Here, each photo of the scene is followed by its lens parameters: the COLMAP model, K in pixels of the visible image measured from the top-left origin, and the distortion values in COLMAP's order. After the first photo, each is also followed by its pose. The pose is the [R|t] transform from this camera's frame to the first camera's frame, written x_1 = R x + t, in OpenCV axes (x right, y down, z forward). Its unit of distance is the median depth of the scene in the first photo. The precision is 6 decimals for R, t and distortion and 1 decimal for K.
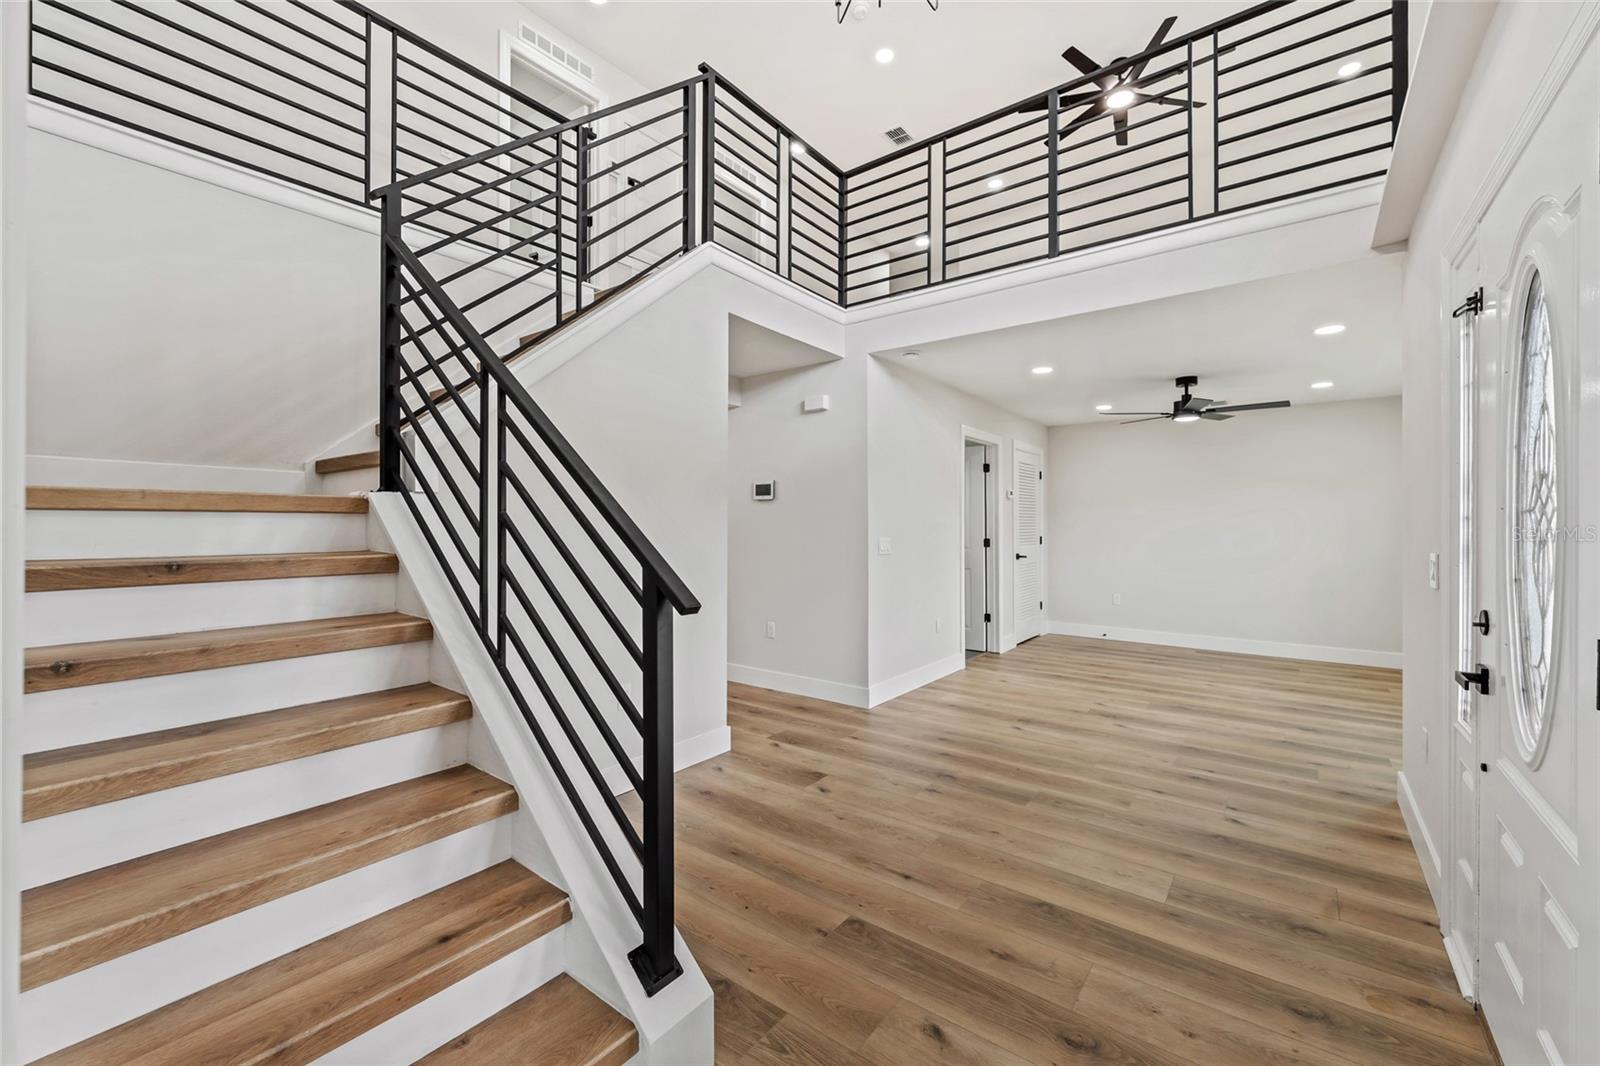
lens RADIAL K [[650.1, 0, 795.5], [0, 650.1, 524.2], [0, 0, 1]] dist [0.001094, -0.001077]
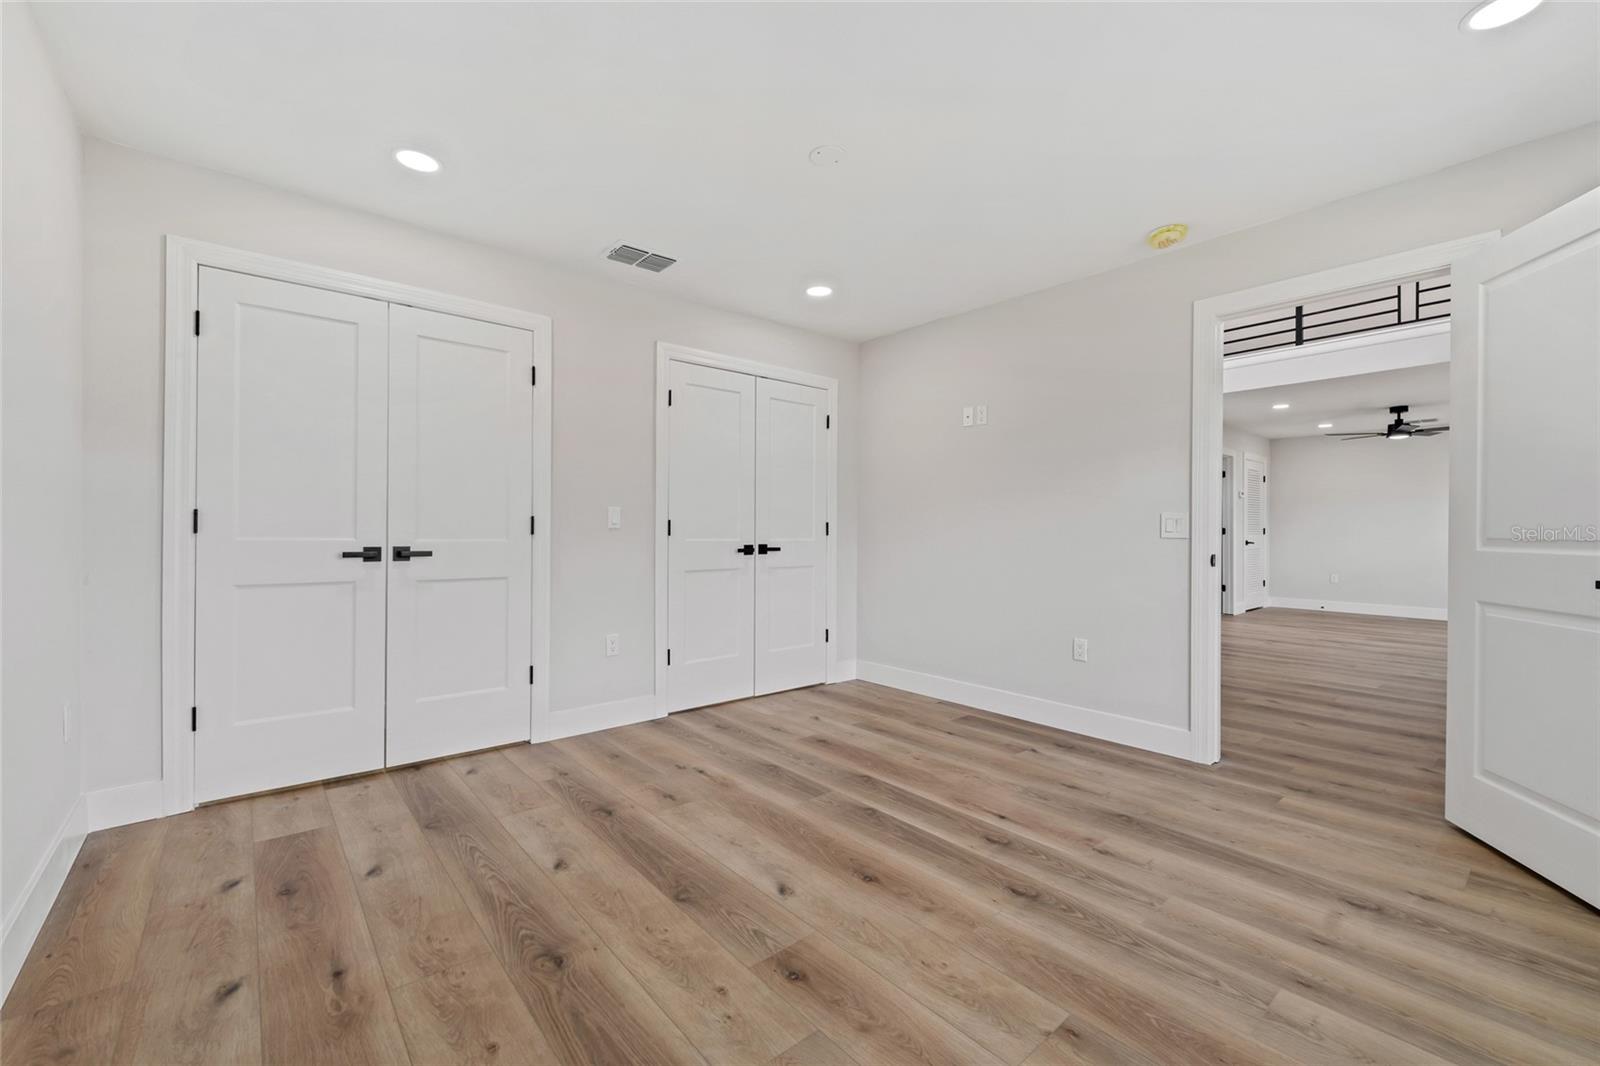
lens RADIAL K [[650.1, 0, 800.5], [0, 650.1, 537.2], [0, 0, 1]] dist [0.001094, -0.001077]
pose [[0.977776, -0.003970, -0.209613, -0.354990], [0.006211, 0.999930, 0.010032, 0.029266], [0.209559, -0.011111, 0.977733, -0.623417]]
